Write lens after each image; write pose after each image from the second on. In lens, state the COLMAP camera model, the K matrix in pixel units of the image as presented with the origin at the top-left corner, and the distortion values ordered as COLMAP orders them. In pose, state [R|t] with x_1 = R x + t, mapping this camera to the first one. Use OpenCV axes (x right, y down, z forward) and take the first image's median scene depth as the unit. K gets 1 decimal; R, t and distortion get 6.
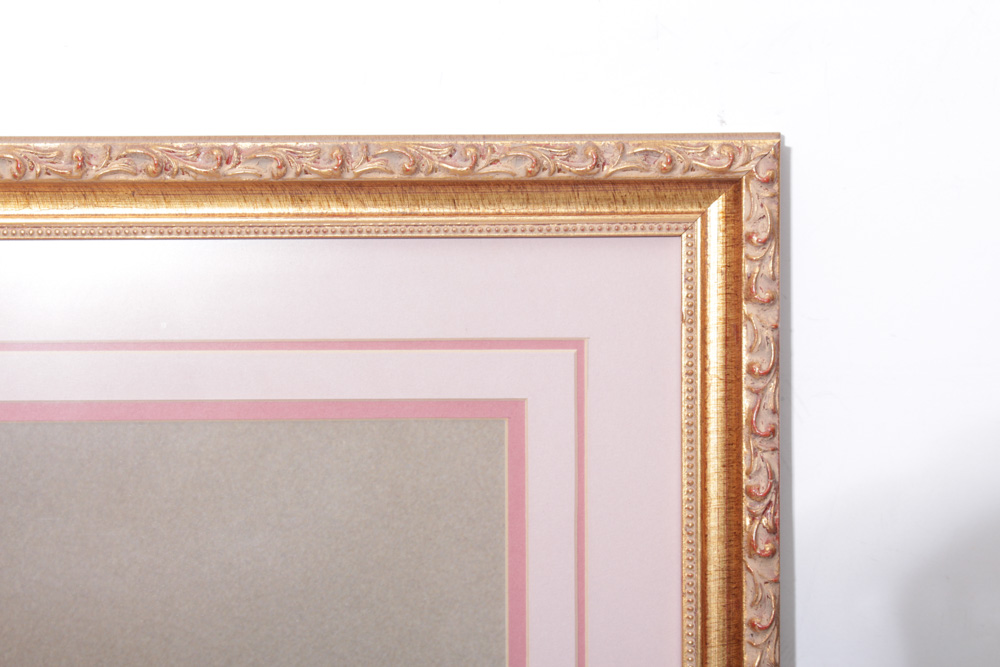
lens RADIAL K [[2283.3, 0, 493.4], [0, 2283.3, 328.3], [0, 0, 1]] dist [0.011222, 0.000000]
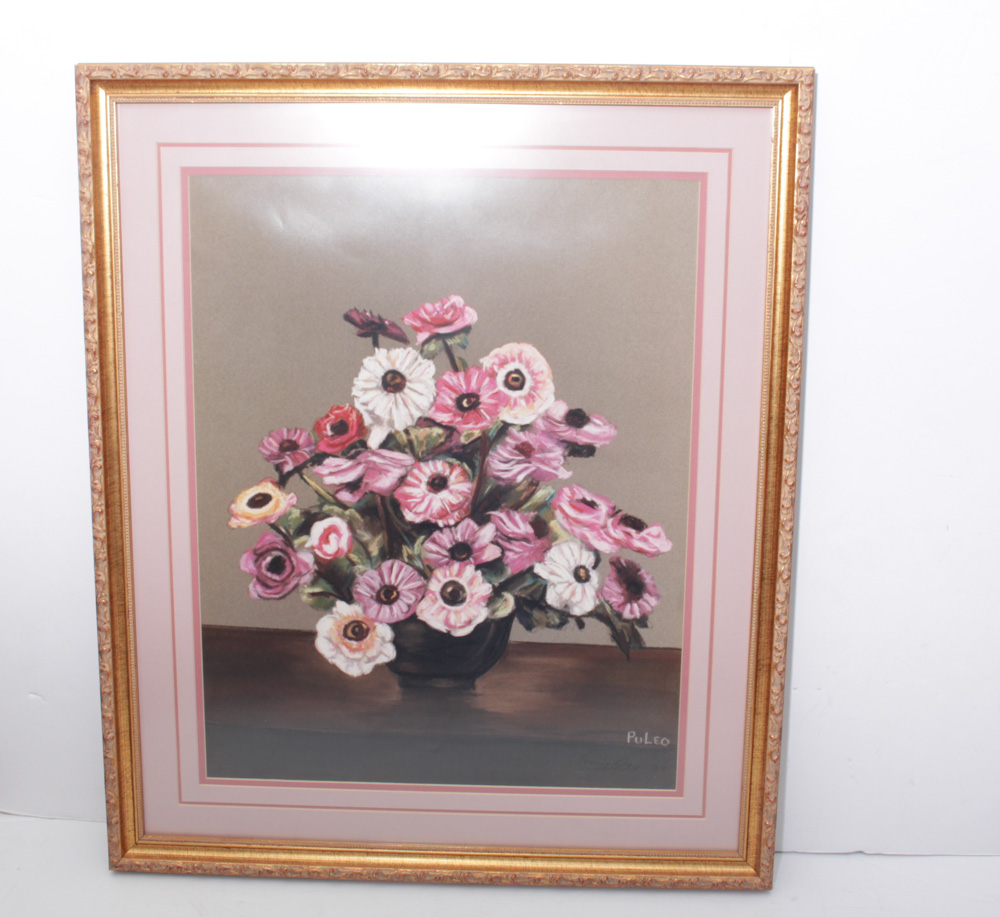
lens RADIAL K [[1407.2, 0, 470.1], [0, 1407.2, 449.1], [0, 0, 1]] dist [-0.118494, 0.000000]
pose [[0.997322, 0.026602, -0.068130, -0.136031], [-0.016665, 0.989659, 0.142472, 0.119800], [0.071215, -0.140955, 0.987451, -0.582700]]
